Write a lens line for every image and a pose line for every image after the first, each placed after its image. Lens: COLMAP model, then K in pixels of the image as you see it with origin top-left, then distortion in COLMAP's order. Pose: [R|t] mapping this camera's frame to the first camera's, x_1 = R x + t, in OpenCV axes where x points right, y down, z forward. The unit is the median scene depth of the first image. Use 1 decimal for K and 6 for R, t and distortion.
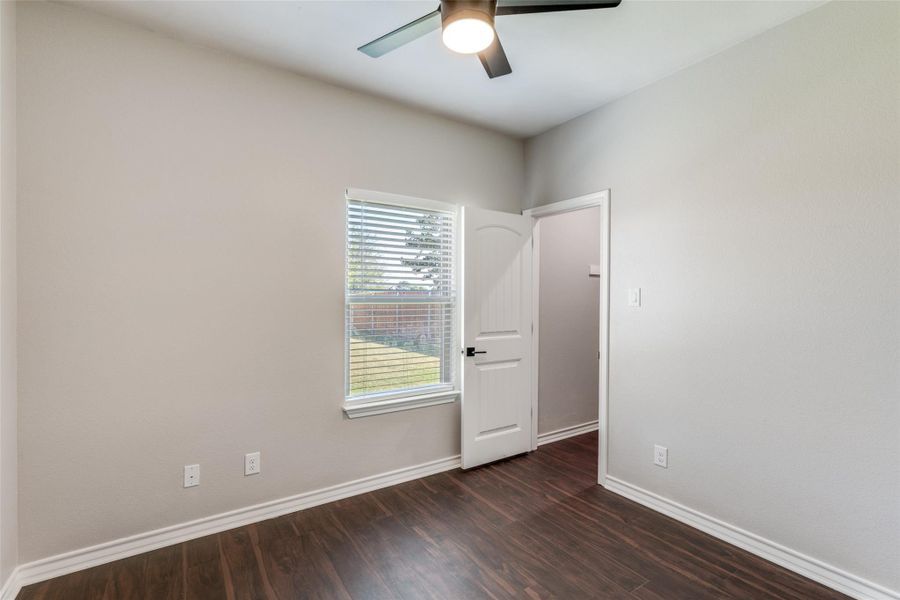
lens RADIAL K [[412.5, 0, 449.8], [0, 412.5, 302.8], [0, 0, 1]] dist [-0.003485, -0.000612]
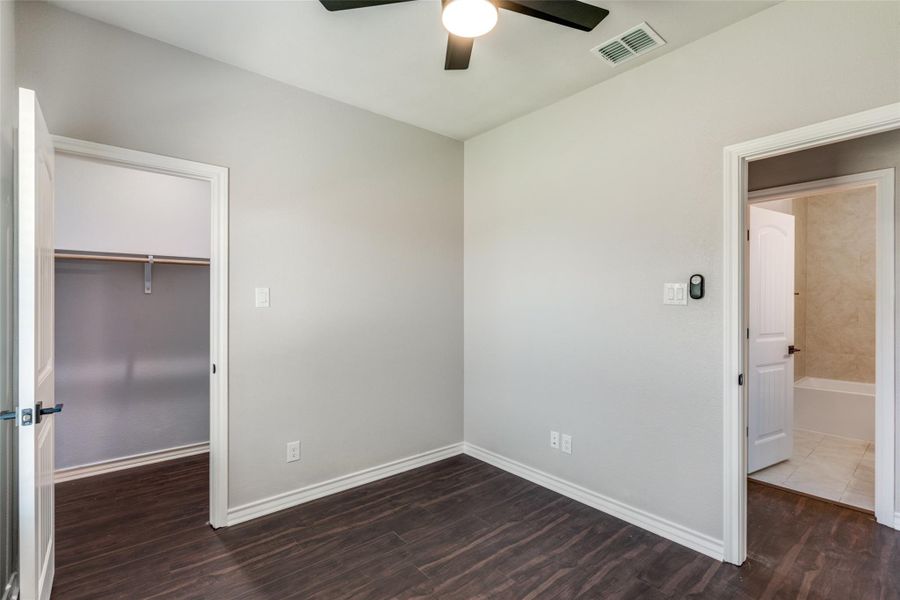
lens RADIAL K [[412.5, 0, 444.7], [0, 412.5, 302.5], [0, 0, 1]] dist [-0.003485, -0.000612]
pose [[-0.115909, -0.002958, 0.993255, -0.580415], [0.001933, 0.999993, 0.003204, -0.004764], [-0.993258, 0.002291, -0.115903, 0.770334]]
